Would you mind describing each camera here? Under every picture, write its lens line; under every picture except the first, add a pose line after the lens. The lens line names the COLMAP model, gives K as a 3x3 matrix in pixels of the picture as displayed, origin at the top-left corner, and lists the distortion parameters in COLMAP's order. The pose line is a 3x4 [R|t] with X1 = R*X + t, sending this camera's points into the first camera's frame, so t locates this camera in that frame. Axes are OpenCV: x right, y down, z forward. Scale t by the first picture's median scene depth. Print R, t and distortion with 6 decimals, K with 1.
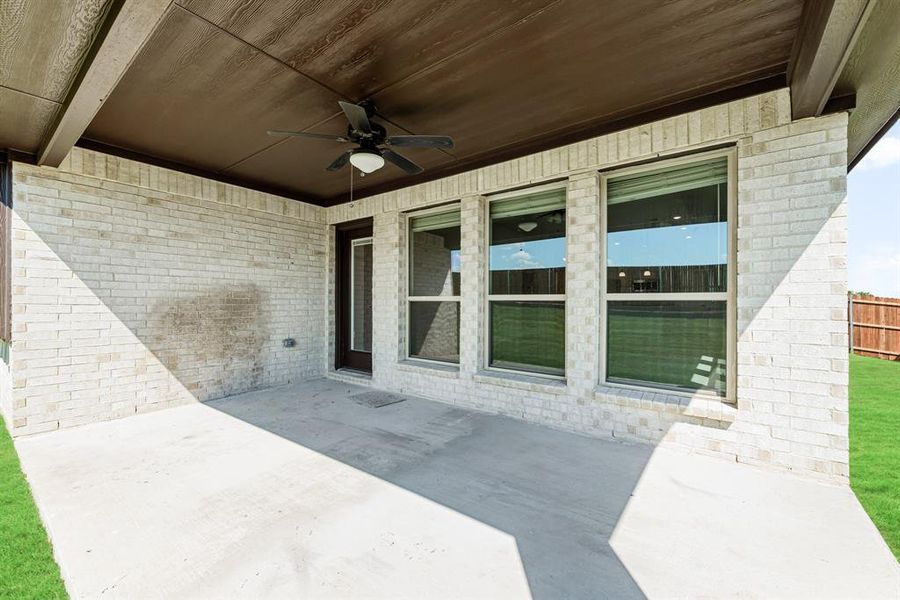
lens RADIAL K [[362.4, 0, 446.0], [0, 362.4, 298.6], [0, 0, 1]] dist [0.002088, 0.000283]
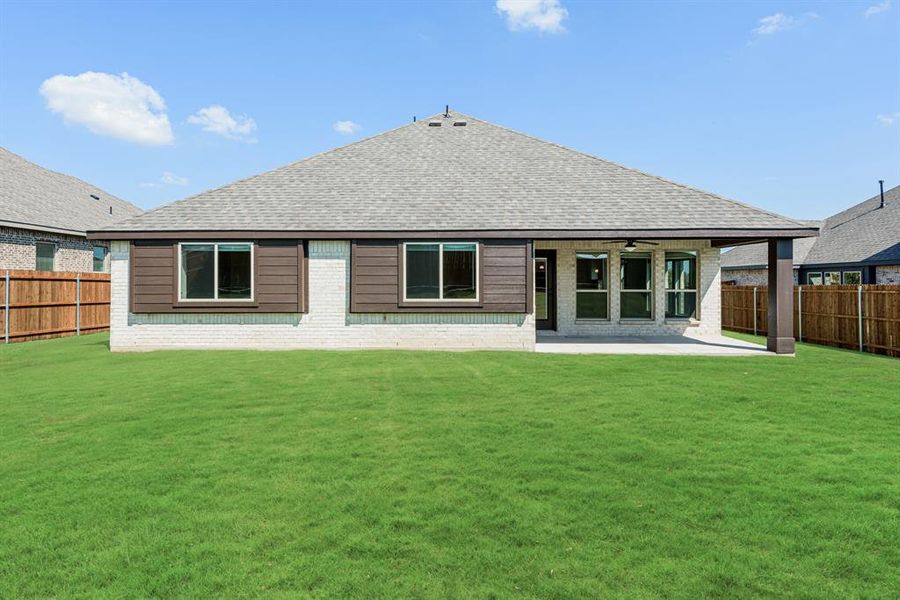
lens RADIAL K [[362.4, 0, 446.0], [0, 362.4, 298.6], [0, 0, 1]] dist [0.002088, 0.000283]
pose [[0.799835, -0.005937, 0.600190, -3.410960], [-0.000680, 0.999941, 0.010798, 0.034966], [-0.600219, -0.009045, 0.799785, -0.400916]]
